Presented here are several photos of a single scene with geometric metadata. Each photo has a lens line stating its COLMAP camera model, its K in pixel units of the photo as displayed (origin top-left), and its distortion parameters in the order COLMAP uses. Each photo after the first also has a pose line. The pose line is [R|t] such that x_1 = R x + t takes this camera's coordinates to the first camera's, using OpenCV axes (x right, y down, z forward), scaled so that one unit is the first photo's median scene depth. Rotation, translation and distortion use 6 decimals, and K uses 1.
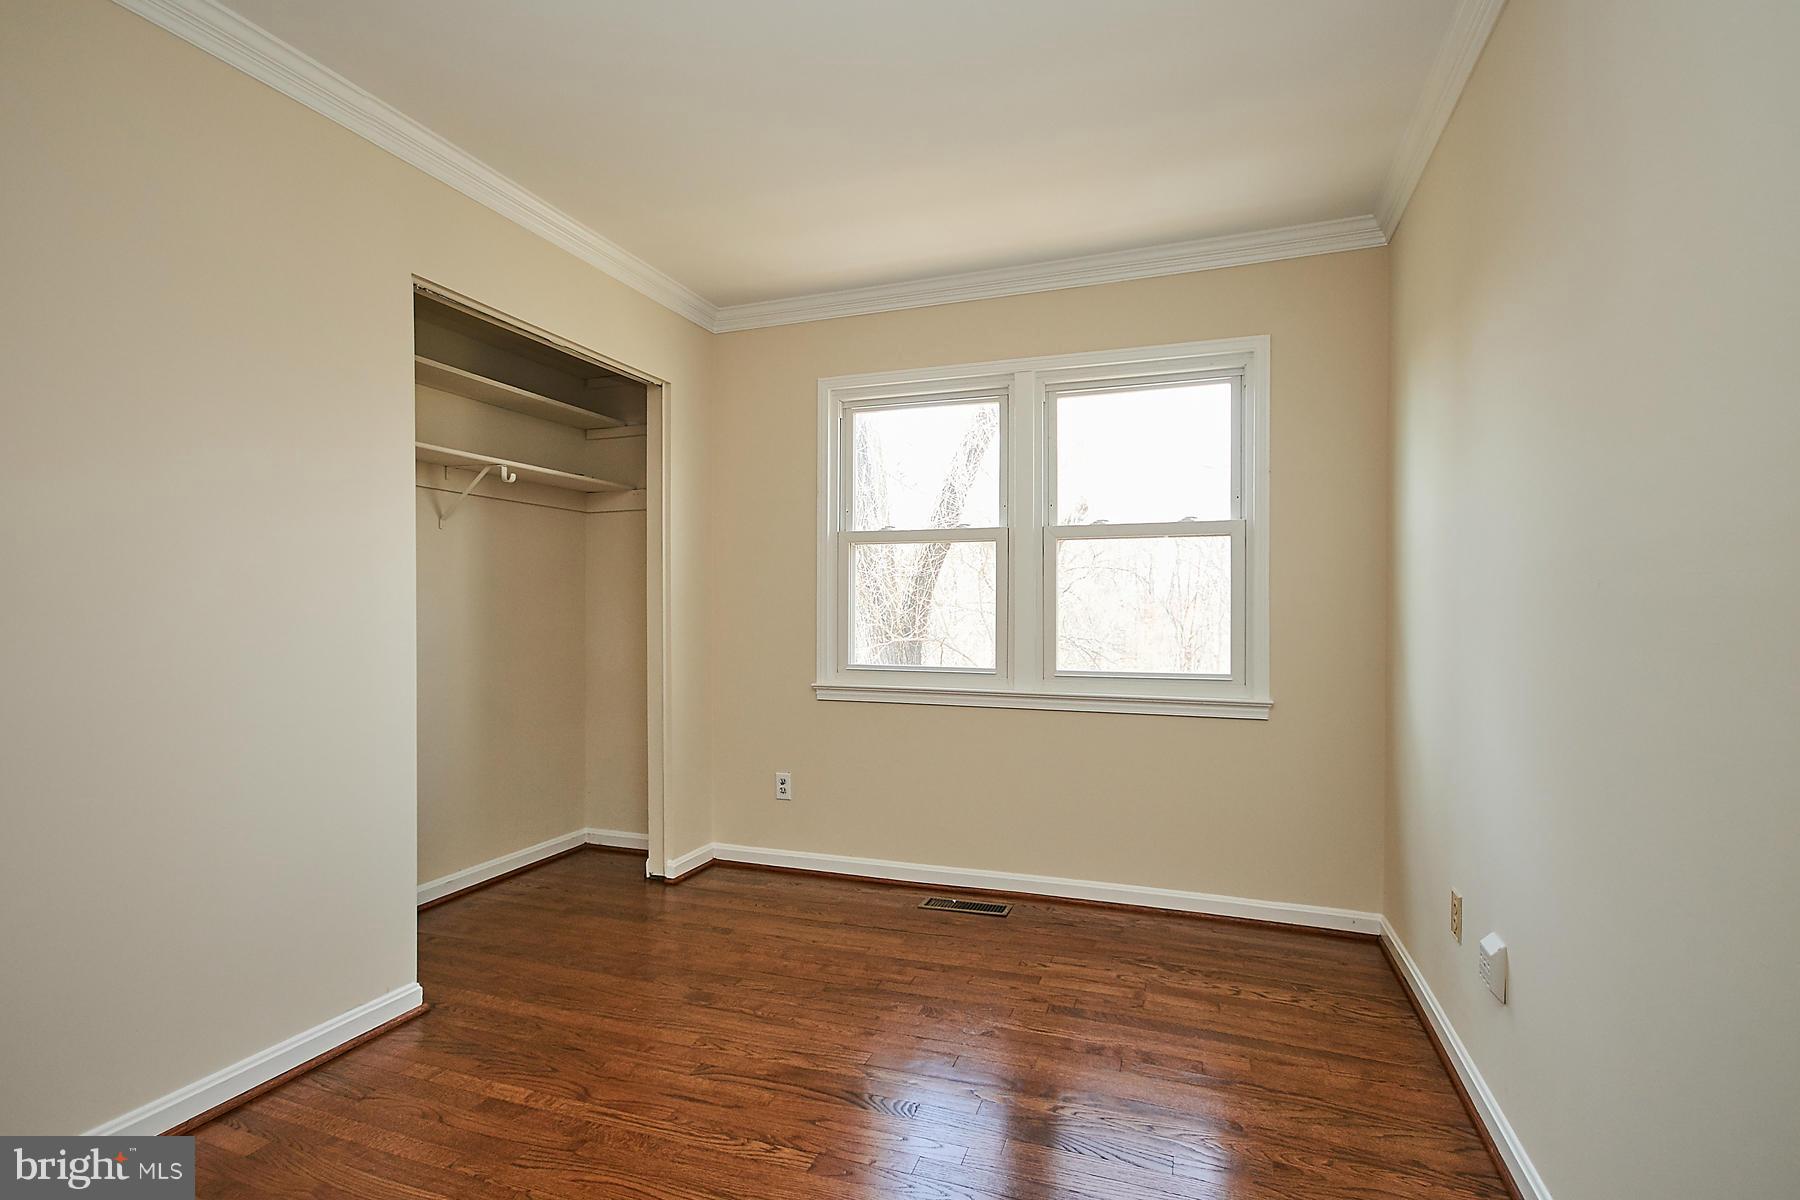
lens RADIAL K [[910.2, 0, 904.2], [0, 910.2, 605.1], [0, 0, 1]] dist [0.017101, 0.000396]
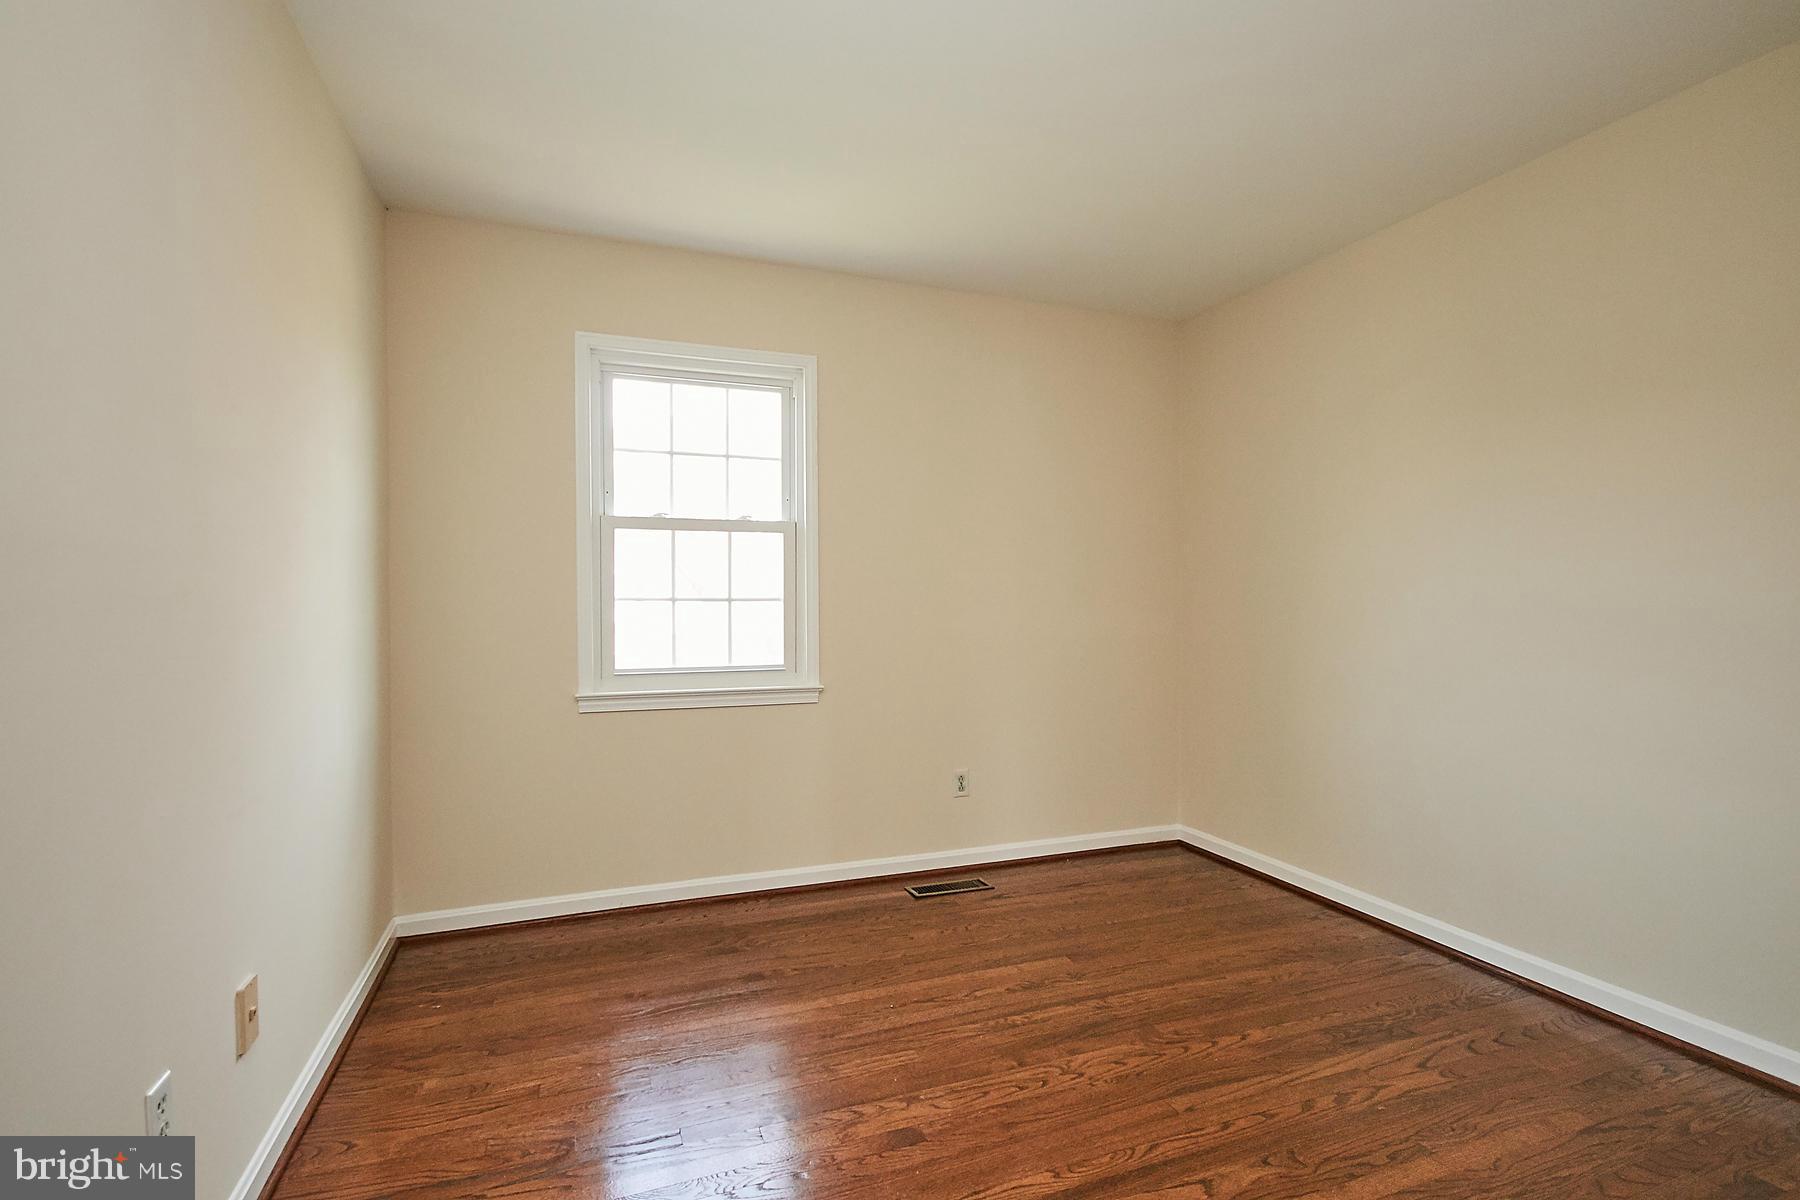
lens RADIAL K [[910.2, 0, 917.4], [0, 910.2, 605.9], [0, 0, 1]] dist [0.017101, 0.000396]
pose [[0.741523, -0.009354, 0.670863, -0.434648], [0.005729, 0.999955, 0.007610, -0.000129], [-0.670904, -0.001800, 0.741542, 0.166687]]
